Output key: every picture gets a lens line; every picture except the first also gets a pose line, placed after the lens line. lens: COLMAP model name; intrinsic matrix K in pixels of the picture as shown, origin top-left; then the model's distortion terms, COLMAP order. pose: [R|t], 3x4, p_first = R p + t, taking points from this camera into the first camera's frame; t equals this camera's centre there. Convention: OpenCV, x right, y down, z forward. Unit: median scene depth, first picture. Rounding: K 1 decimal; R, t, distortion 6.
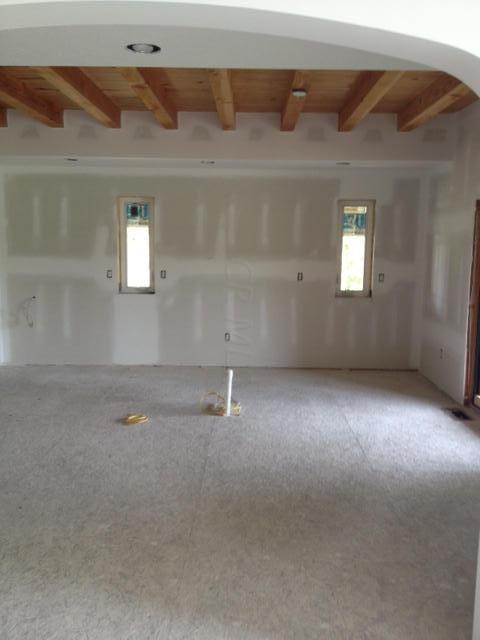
lens RADIAL K [[580.2, 0, 240.0], [0, 580.2, 320.0], [0, 0, 1]] dist [0.100380, -0.217328]
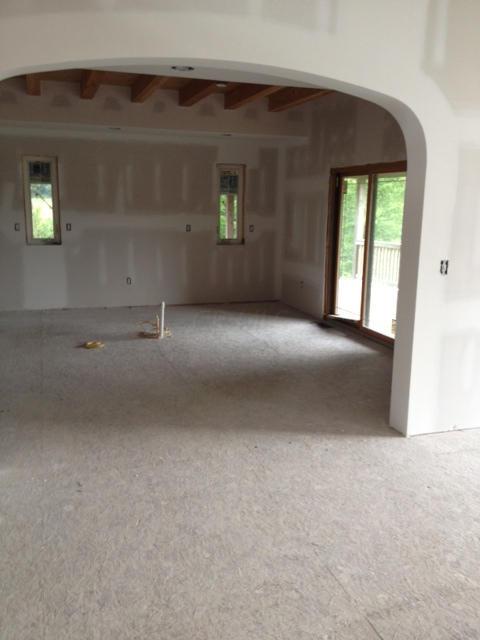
lens RADIAL K [[580.2, 0, 240.0], [0, 580.2, 320.0], [0, 0, 1]] dist [0.100380, -0.217328]
pose [[0.944219, -0.063152, 0.323205, -0.198664], [0.038988, 0.995975, 0.080705, 0.022314], [-0.327001, -0.063602, 0.942881, -0.183021]]
